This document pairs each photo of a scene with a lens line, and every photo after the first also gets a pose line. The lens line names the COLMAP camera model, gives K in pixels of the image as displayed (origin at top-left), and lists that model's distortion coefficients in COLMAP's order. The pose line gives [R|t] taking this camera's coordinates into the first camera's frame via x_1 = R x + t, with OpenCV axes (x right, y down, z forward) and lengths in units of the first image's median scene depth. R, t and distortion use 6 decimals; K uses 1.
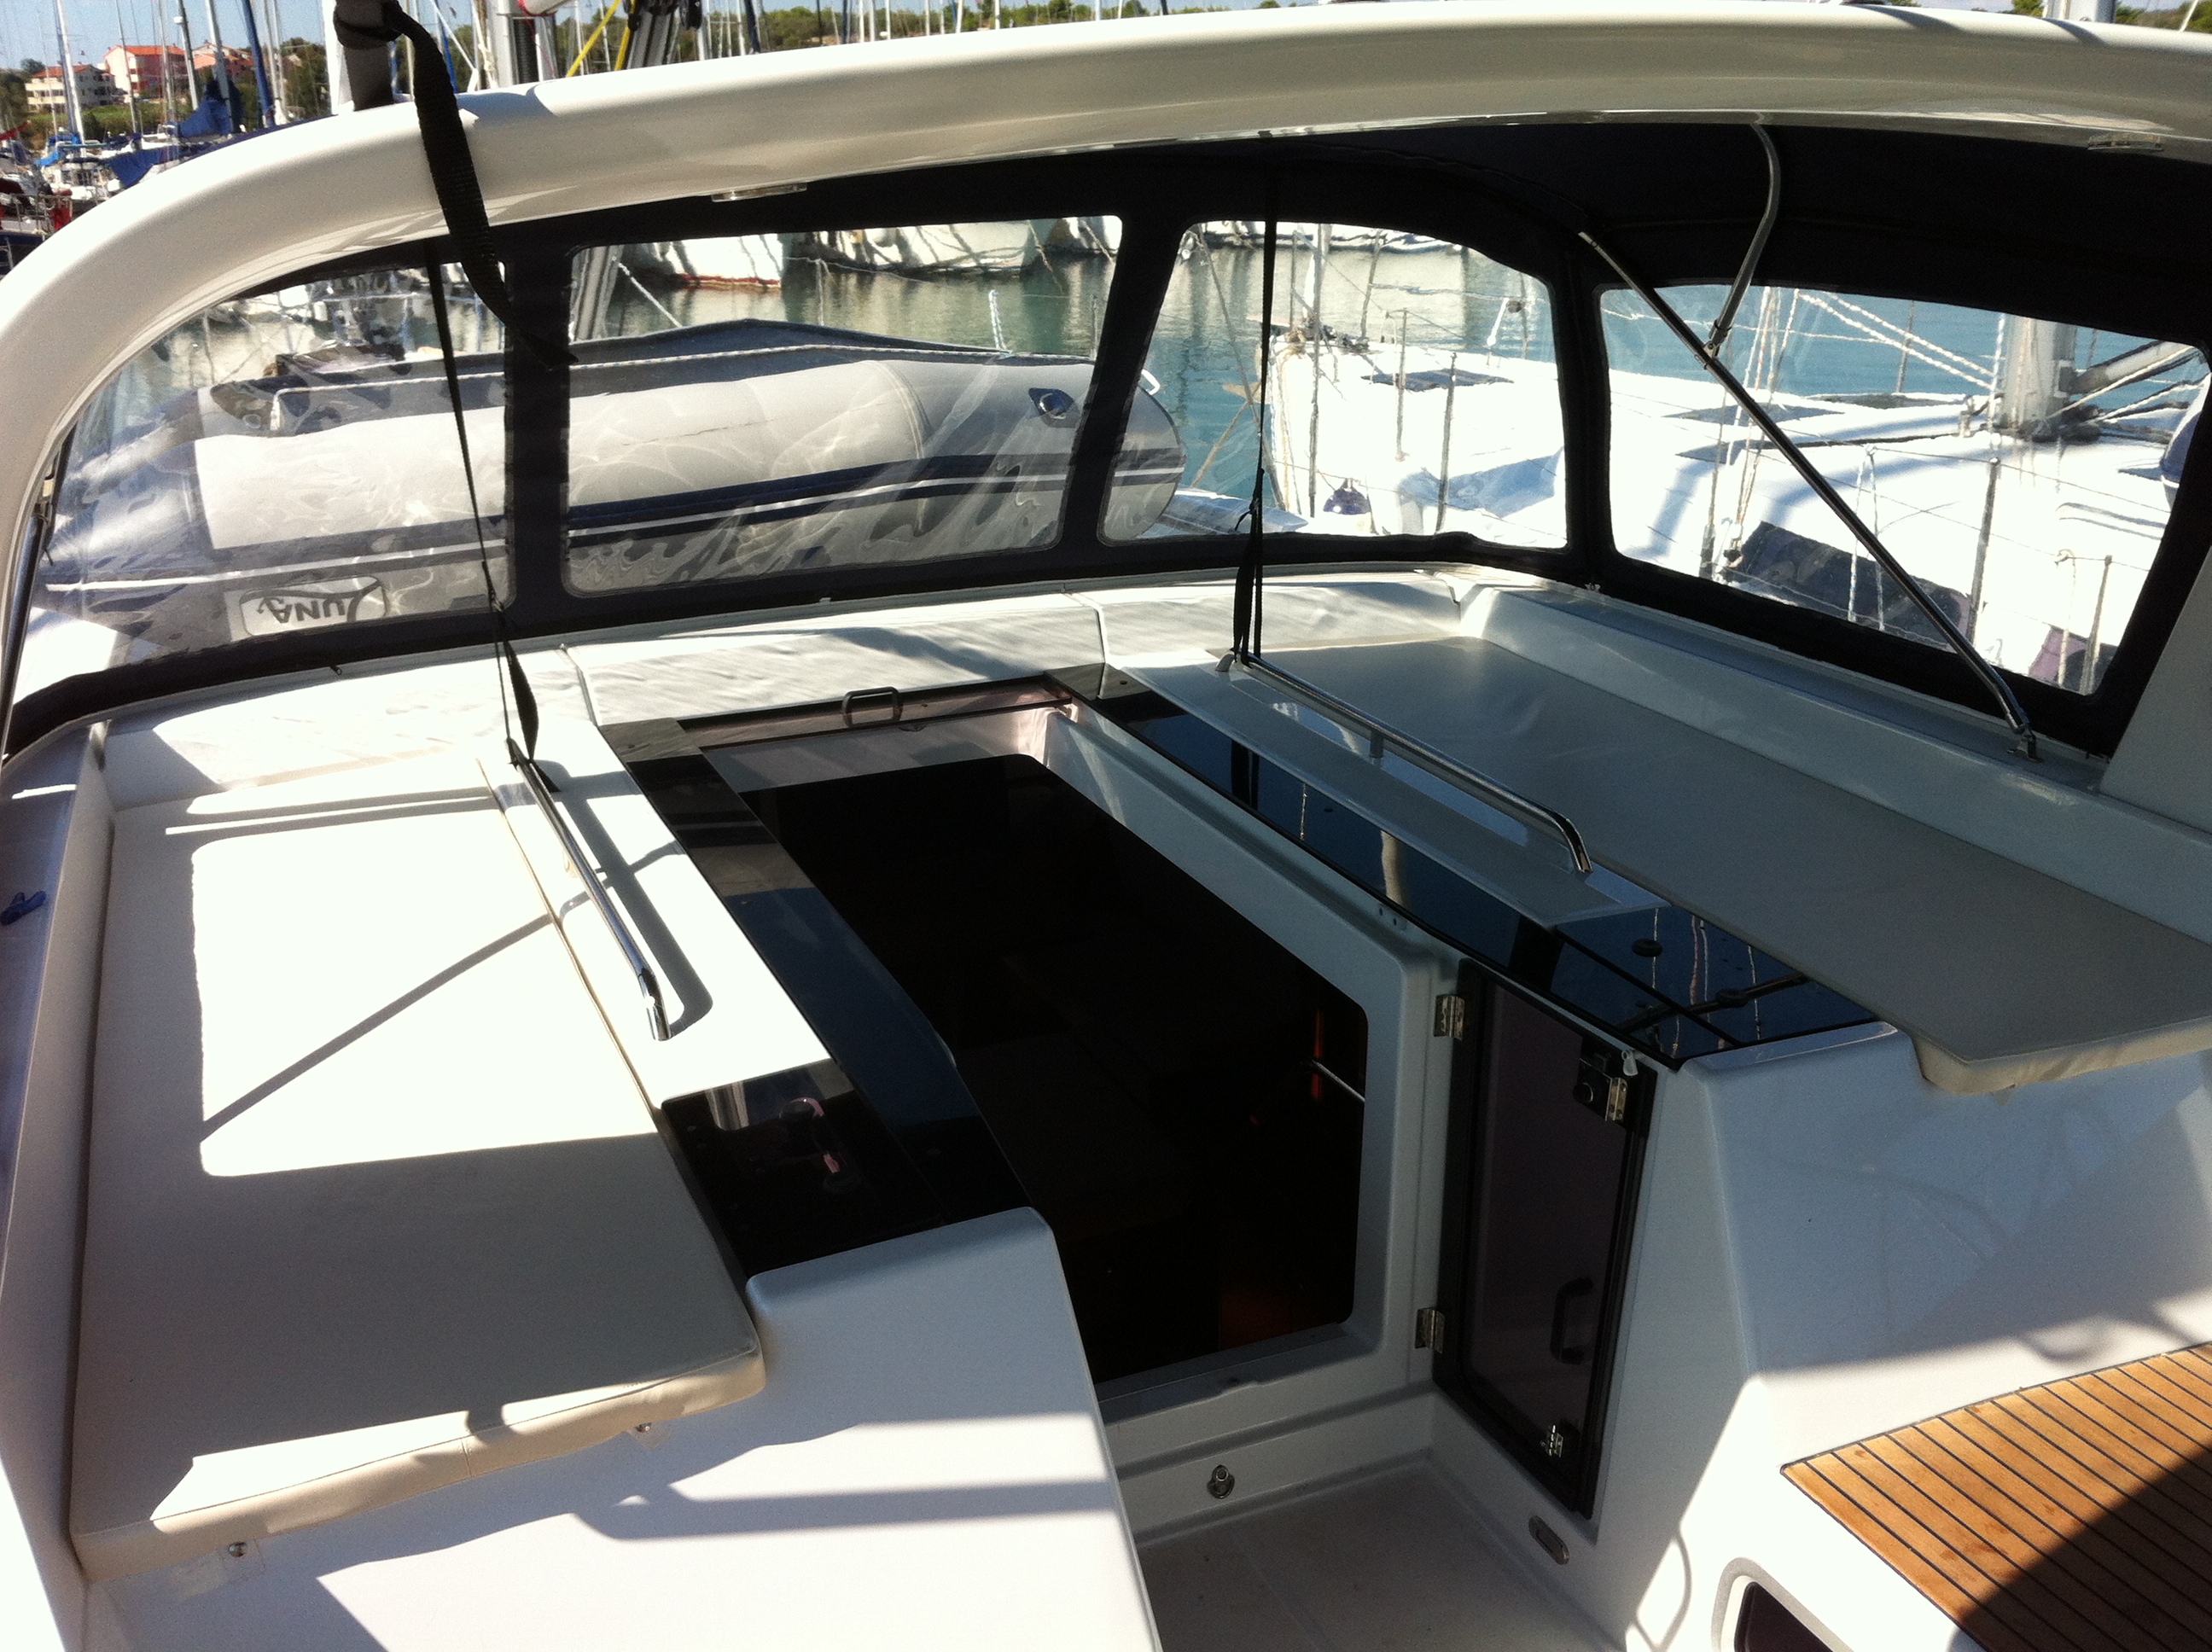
lens RADIAL K [[2119.8, 0, 1101.6], [0, 2119.8, 838.0], [0, 0, 1]] dist [0.105952, -0.318613]
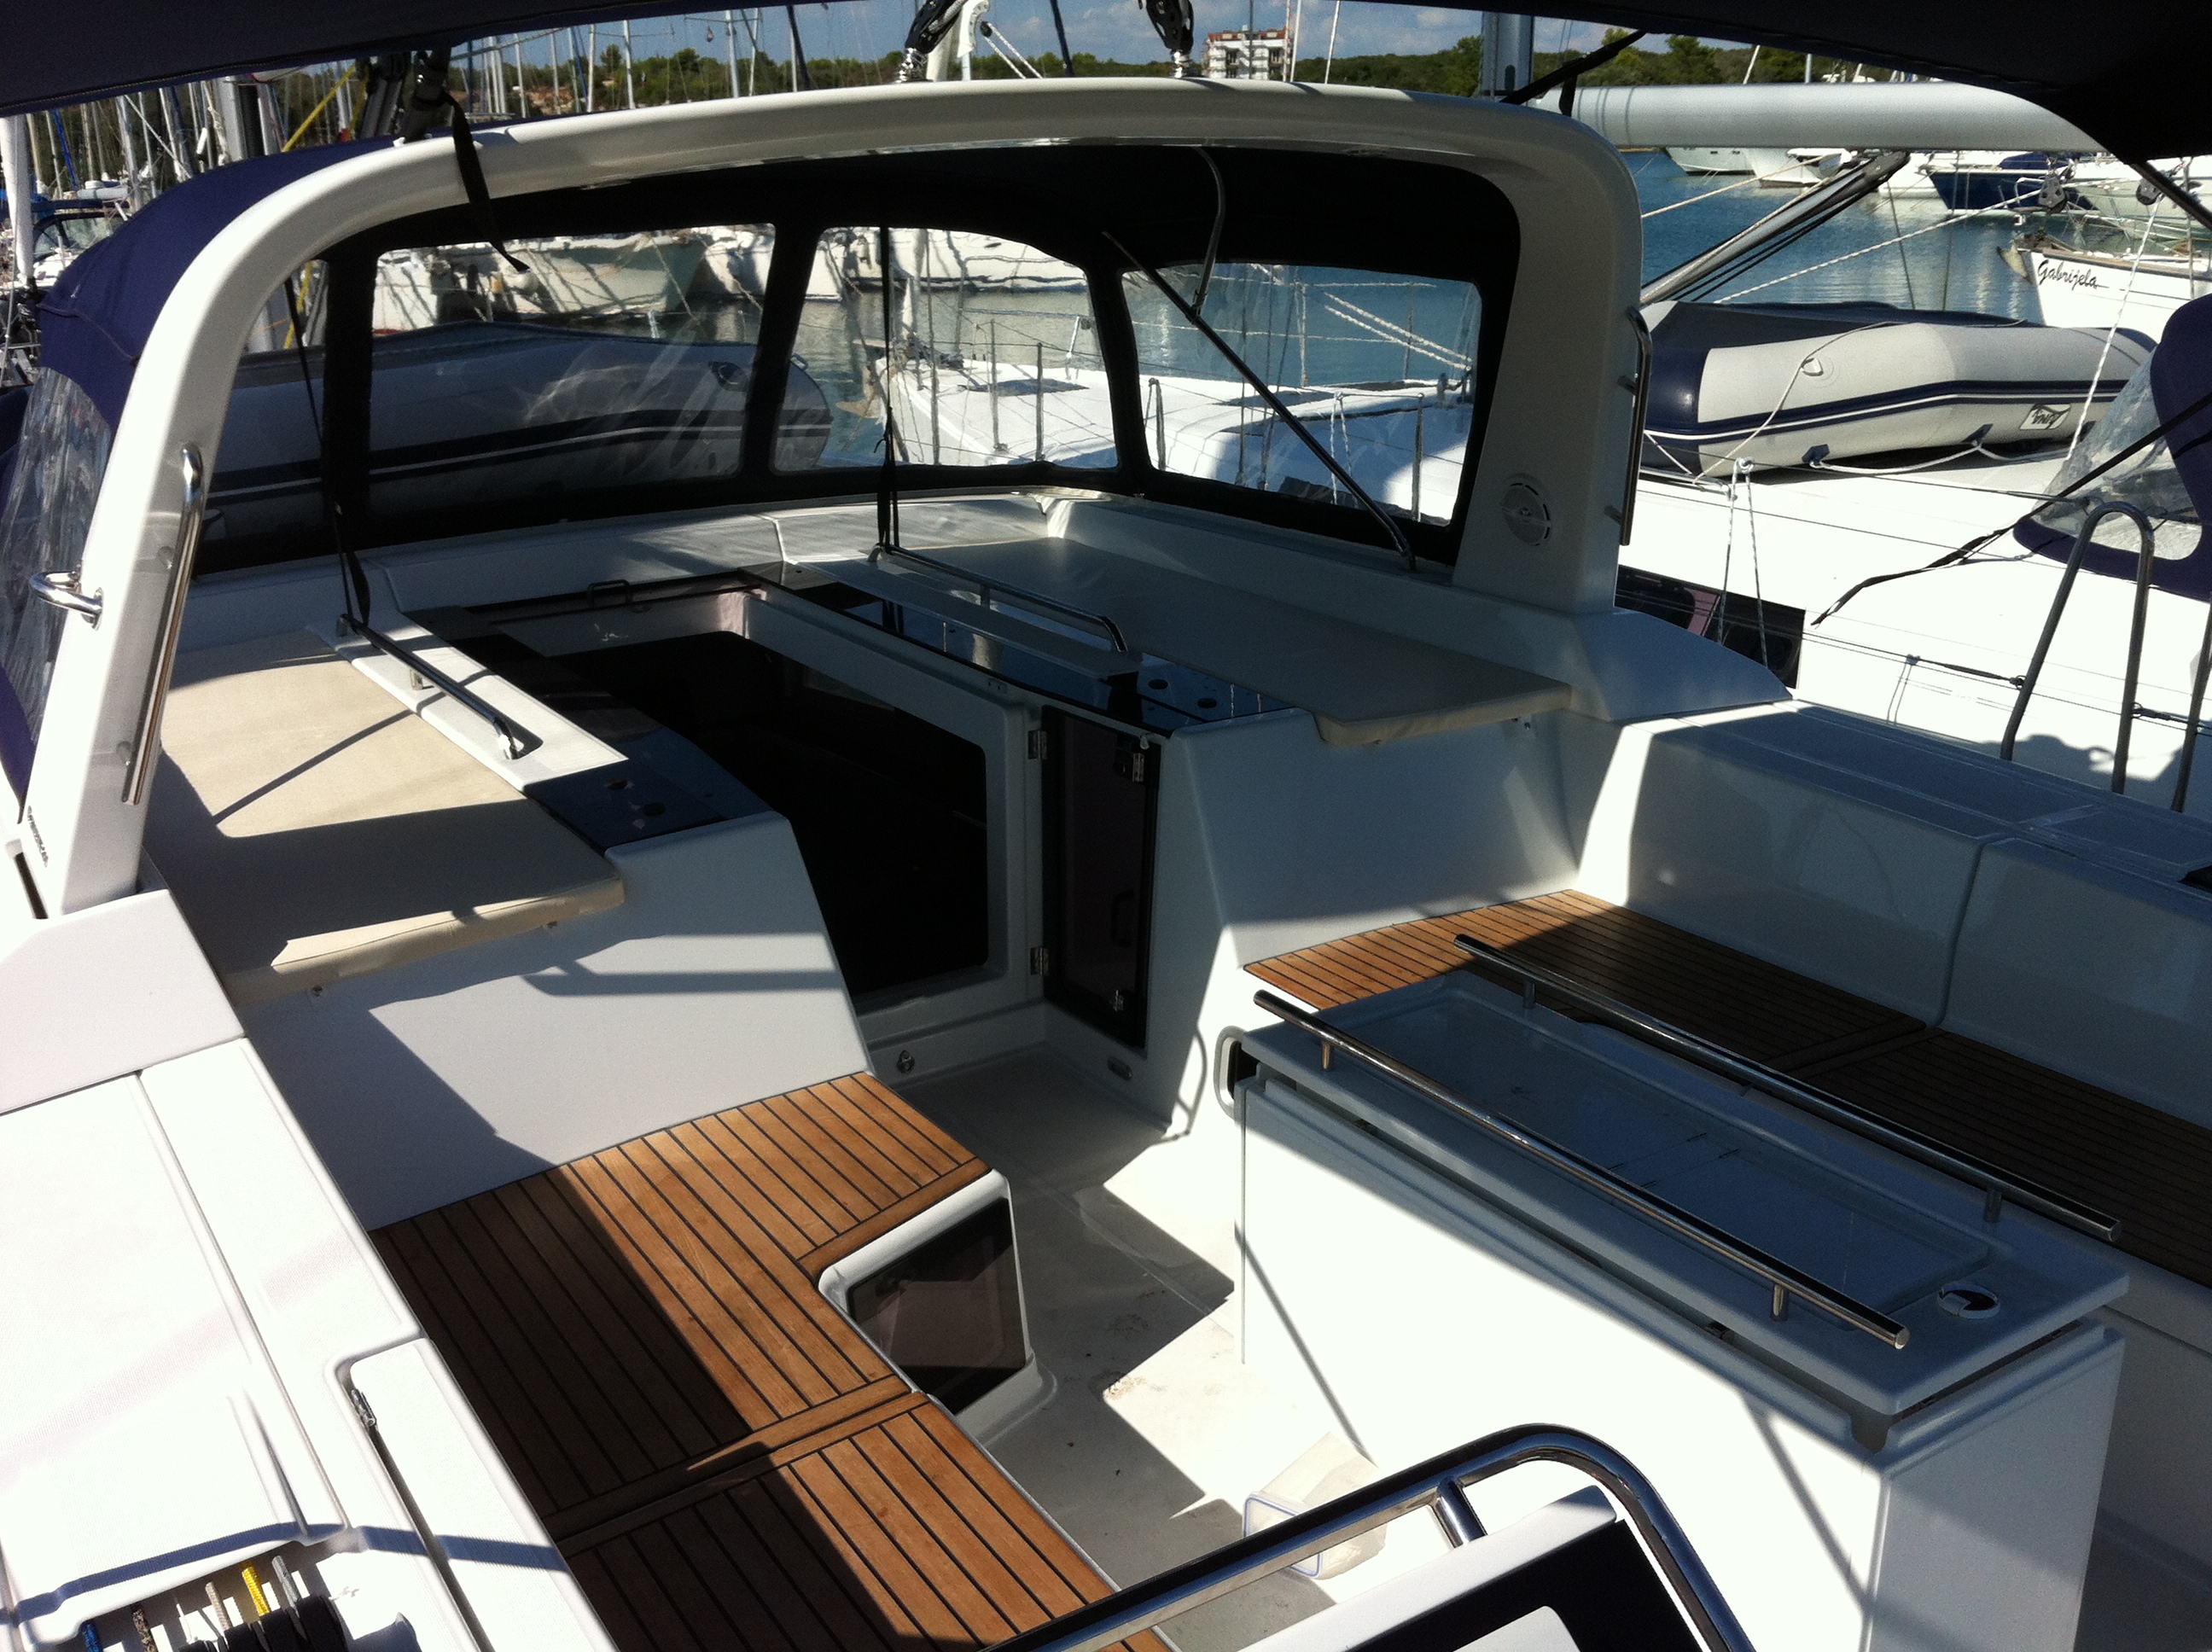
lens RADIAL K [[2119.8, 0, 1101.6], [0, 2119.8, 838.0], [0, 0, 1]] dist [0.105952, -0.318613]
pose [[0.985258, -0.063372, 0.158905, -0.031938], [0.066649, 0.997658, -0.015371, 0.162733], [-0.157559, 0.025735, 0.987174, -0.450295]]
